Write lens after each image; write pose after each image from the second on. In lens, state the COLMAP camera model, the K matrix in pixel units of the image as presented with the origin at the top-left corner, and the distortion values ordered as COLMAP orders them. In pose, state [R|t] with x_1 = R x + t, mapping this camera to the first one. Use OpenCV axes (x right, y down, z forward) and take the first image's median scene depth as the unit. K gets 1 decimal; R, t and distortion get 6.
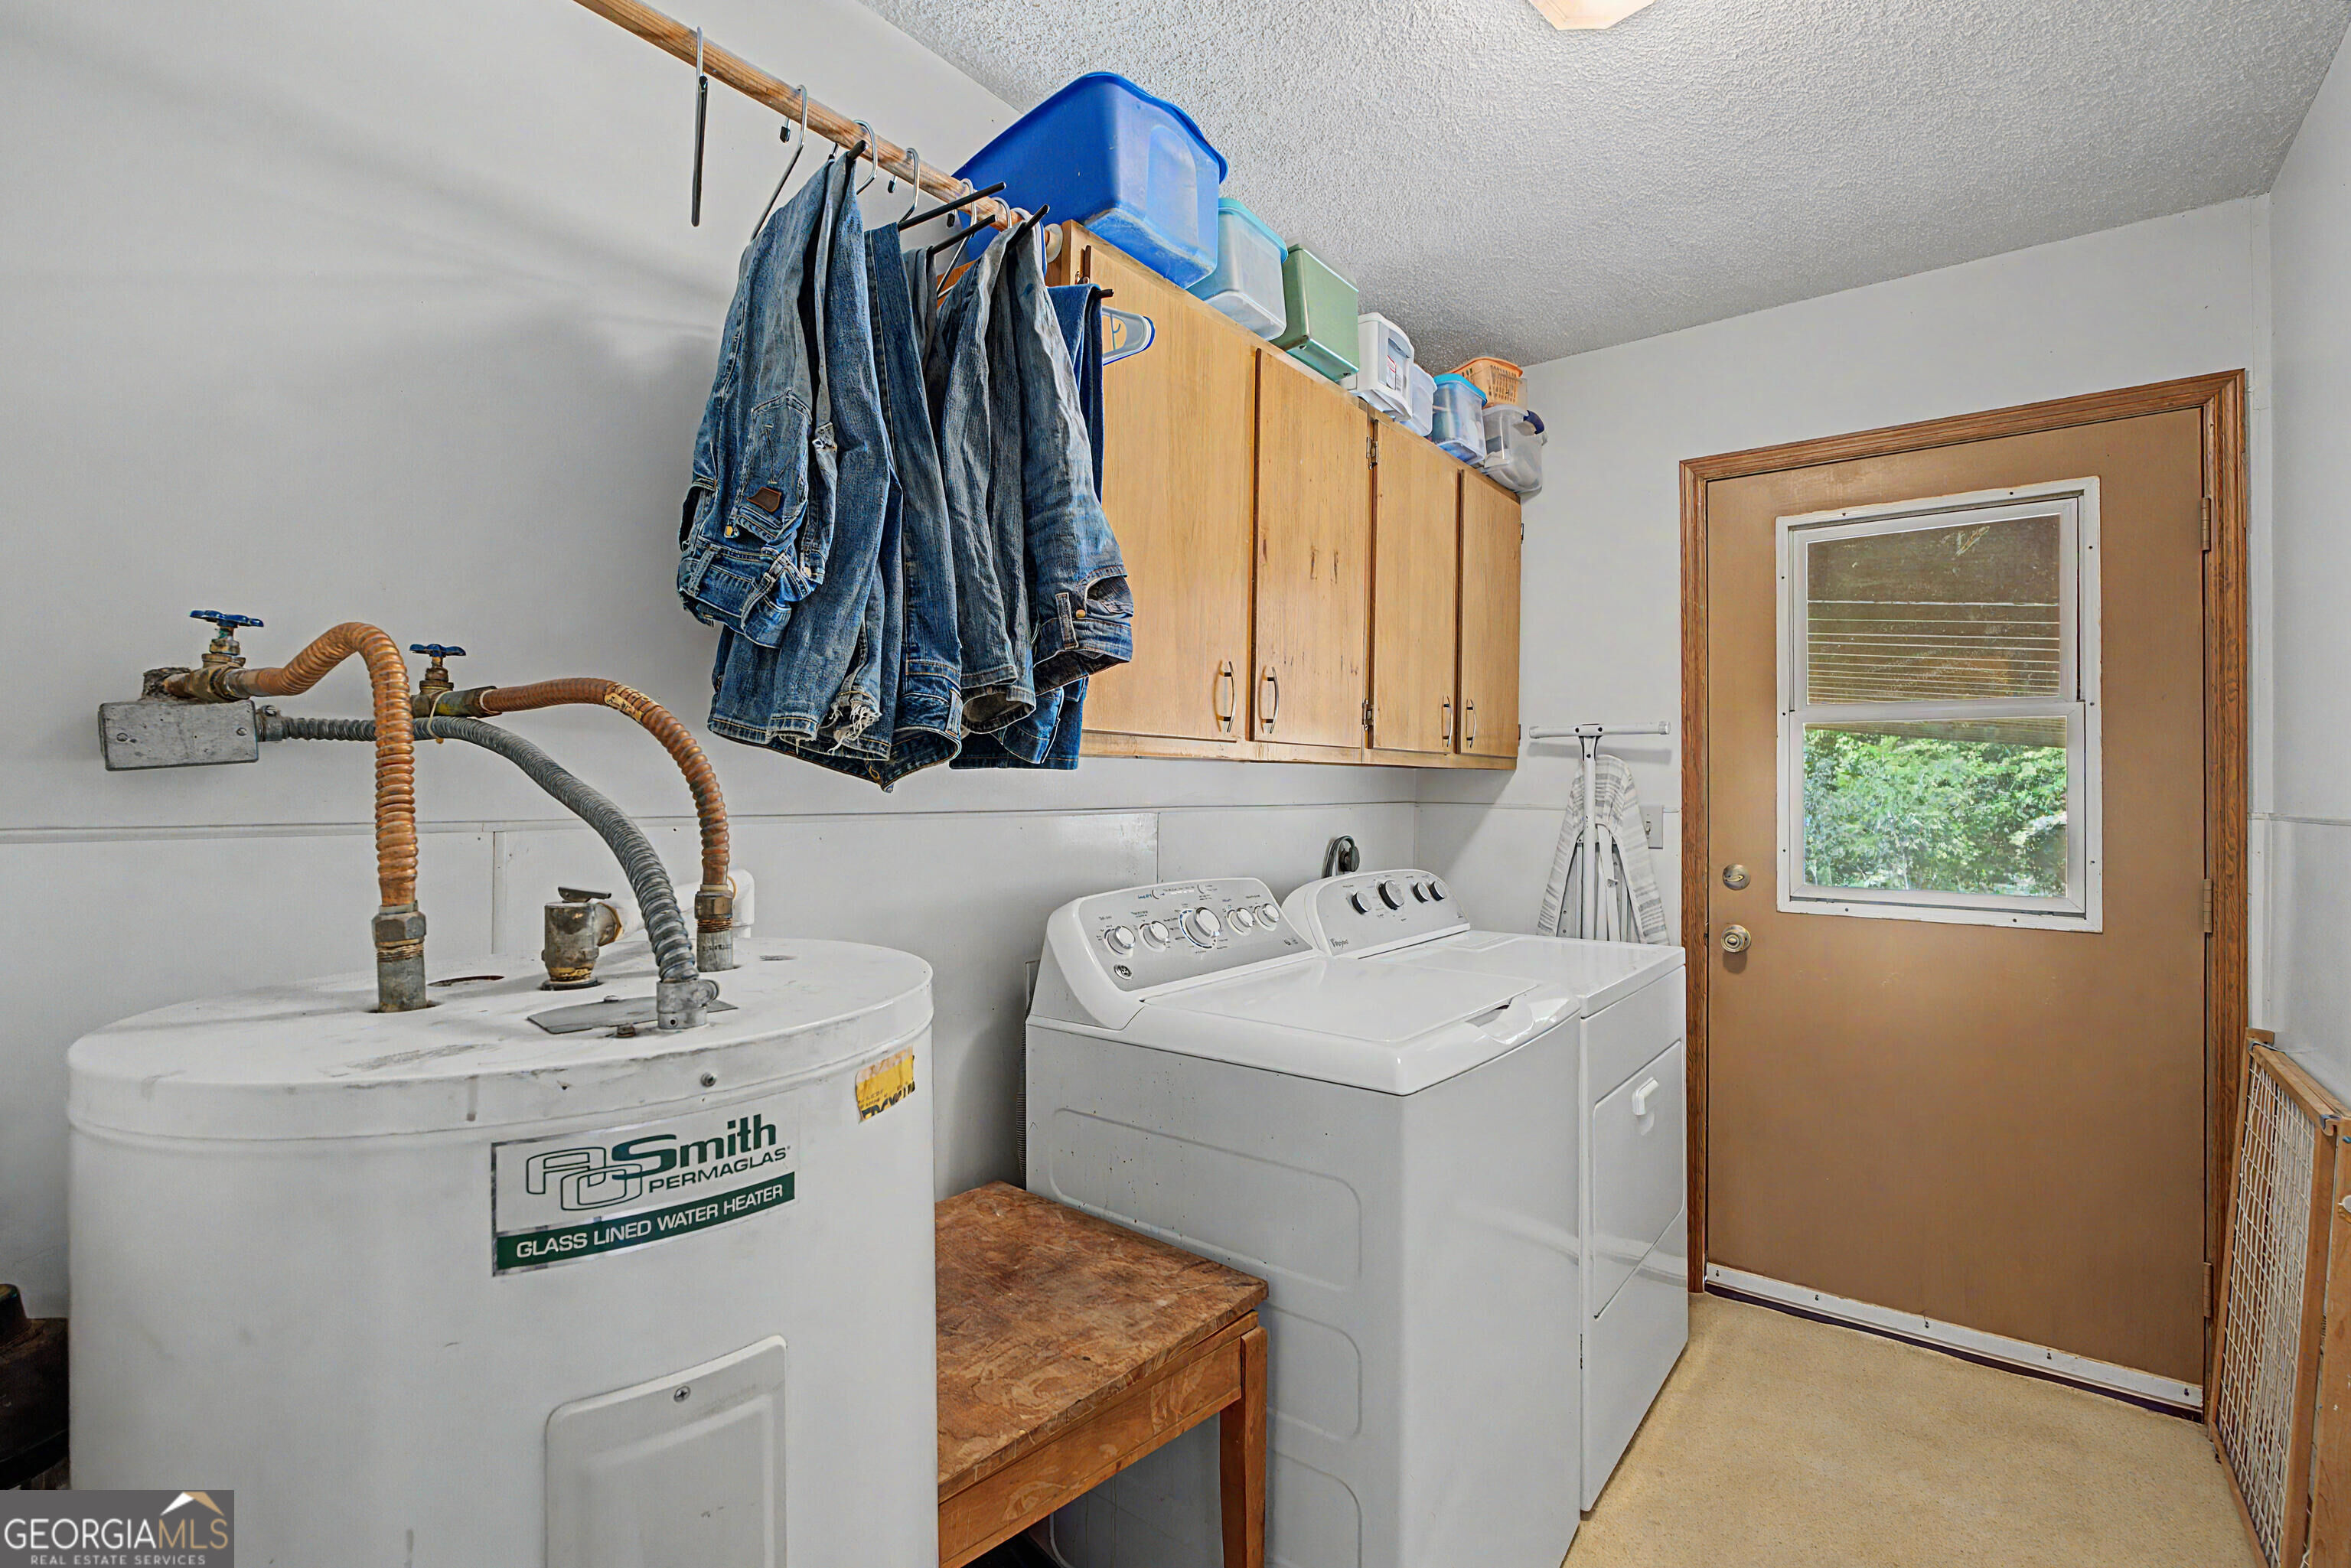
lens RADIAL K [[1056.1, 0, 1169.4], [0, 1056.1, 781.6], [0, 0, 1]] dist [-0.015049, 0.000915]
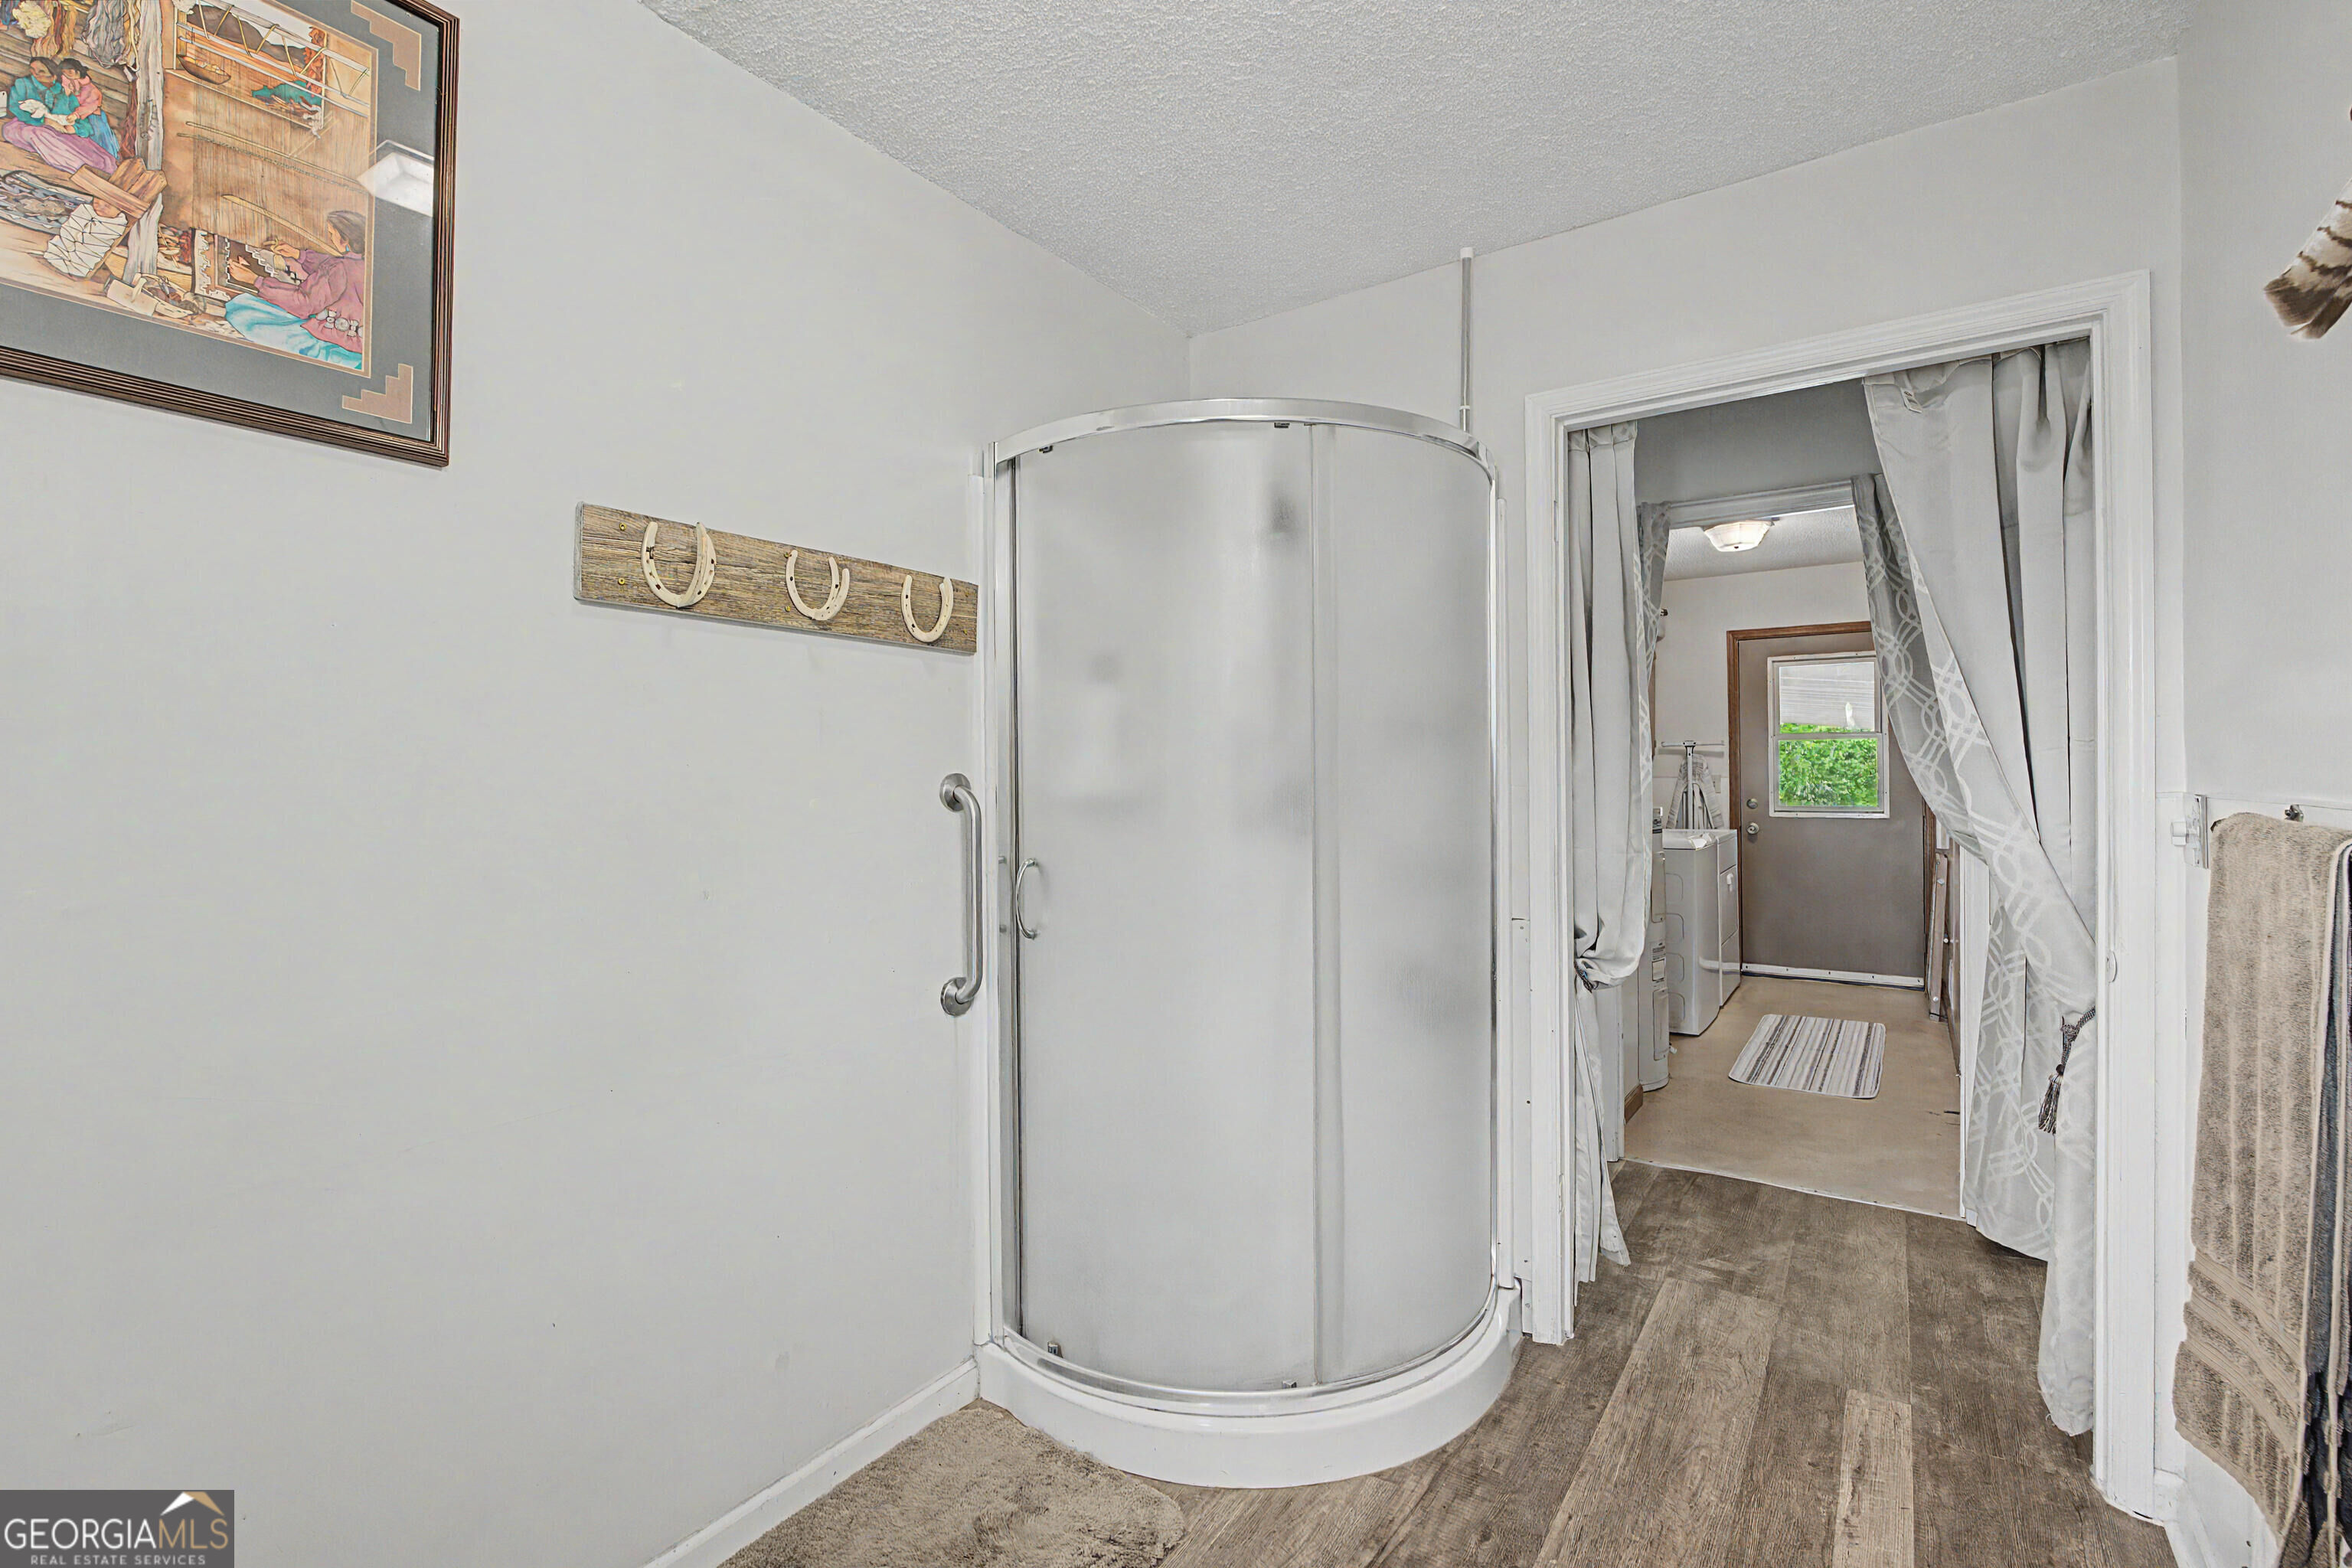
lens RADIAL K [[1058.7, 0, 1176.4], [0, 1058.7, 776.4], [0, 0, 1]] dist [-0.003697, -0.000212]
pose [[0.997693, -0.017438, 0.065603, -0.931798], [0.016674, 0.999787, 0.012187, -0.024278], [-0.065801, -0.011066, 0.997771, -1.329103]]
